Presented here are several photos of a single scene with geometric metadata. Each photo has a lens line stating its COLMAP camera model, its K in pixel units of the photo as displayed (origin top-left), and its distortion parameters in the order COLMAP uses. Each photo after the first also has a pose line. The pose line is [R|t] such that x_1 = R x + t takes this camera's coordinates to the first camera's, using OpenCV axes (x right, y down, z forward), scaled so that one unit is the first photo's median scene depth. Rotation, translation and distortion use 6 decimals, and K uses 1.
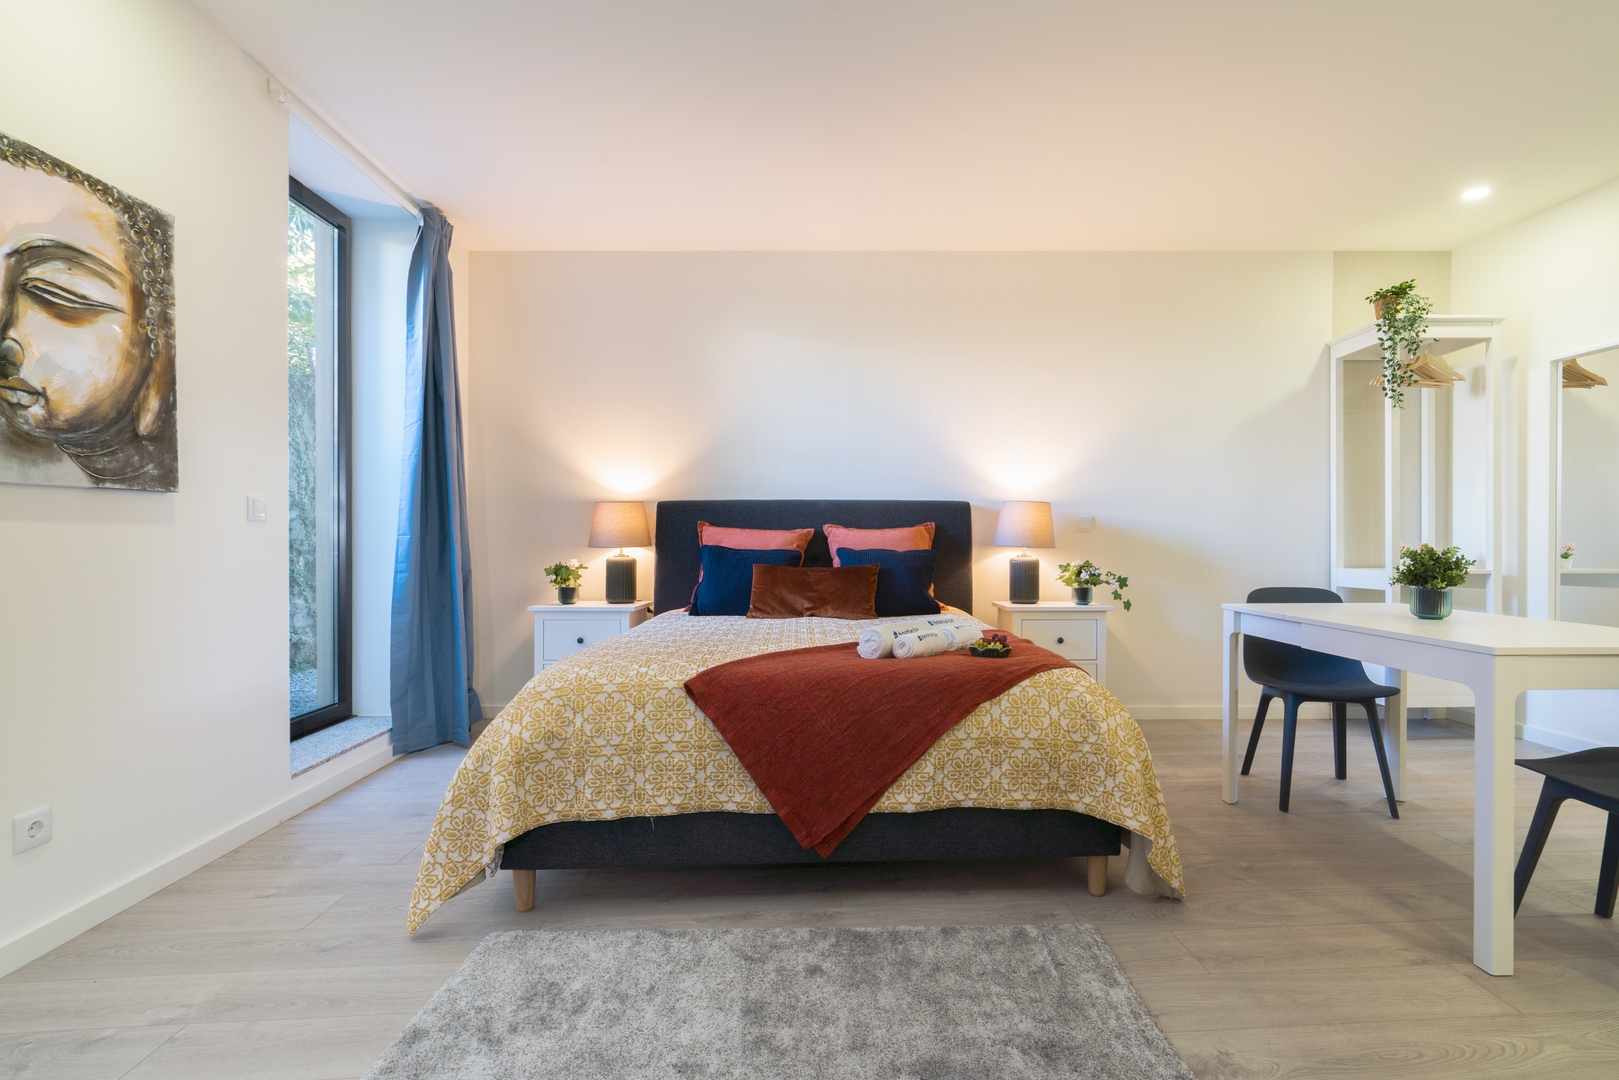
lens RADIAL K [[736.0, 0, 809.5], [0, 736.0, 540.0], [0, 0, 1]] dist [-0.001017, 0.000360]
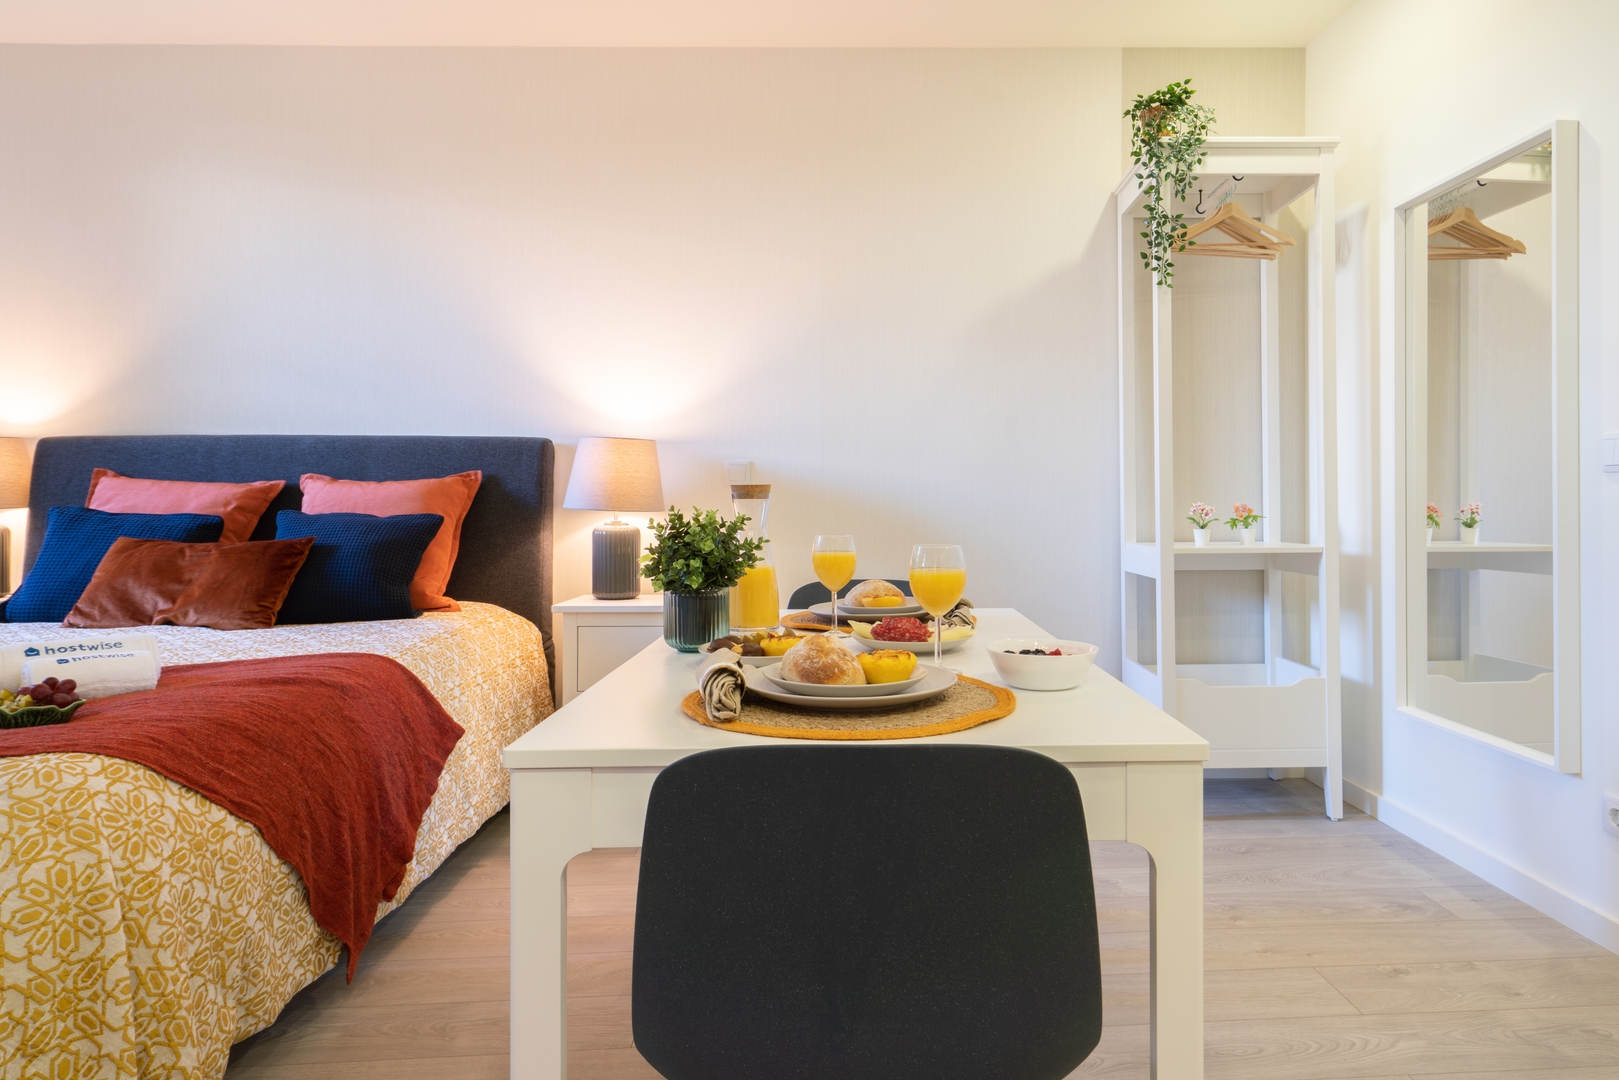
lens RADIAL K [[921.6, 0, 891.3], [0, 921.6, 498.8], [0, 0, 1]] dist [0.021480, -0.013679]
pose [[0.999969, -0.001045, 0.007815, 0.564324], [0.001085, 0.999986, -0.005143, 0.005196], [-0.007809, 0.005152, 0.999956, 0.218693]]
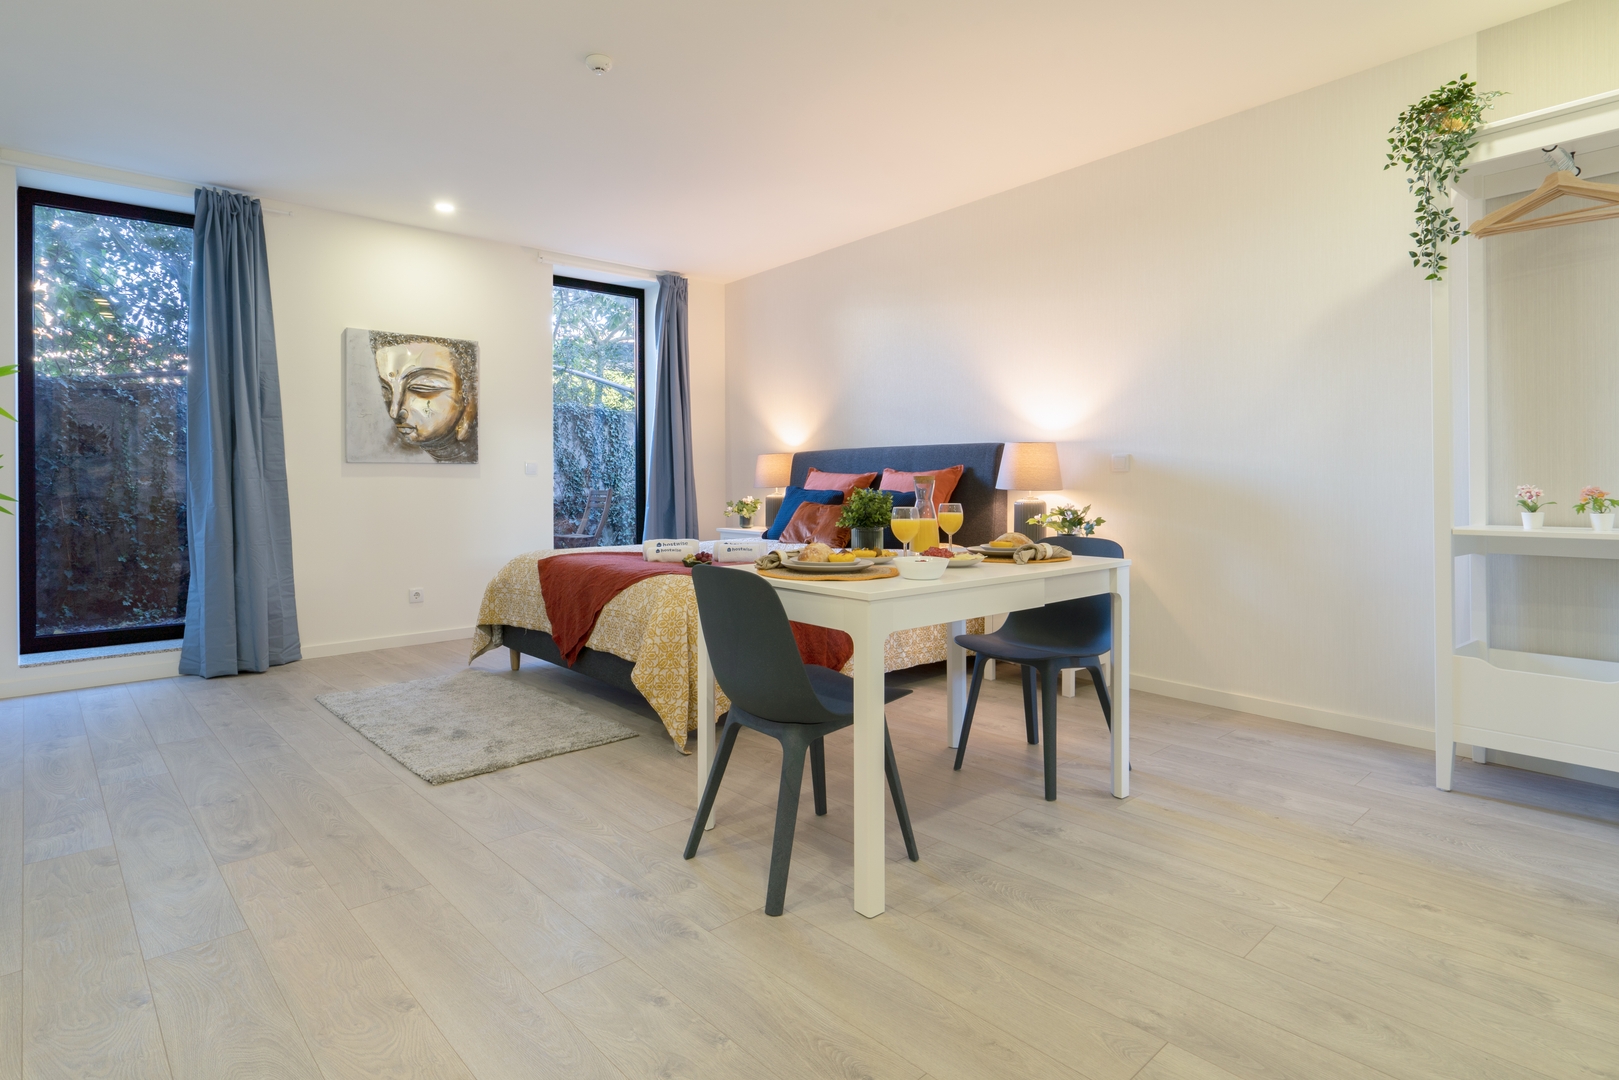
lens RADIAL K [[737.2, 0, 808.9], [0, 737.2, 477.2], [0, 0, 1]] dist [0.002637, 0.000217]
pose [[0.669184, -0.008887, -0.743044, 0.919249], [0.002618, 0.999950, -0.009602, 0.002116], [0.743092, 0.004480, 0.669174, 0.144186]]
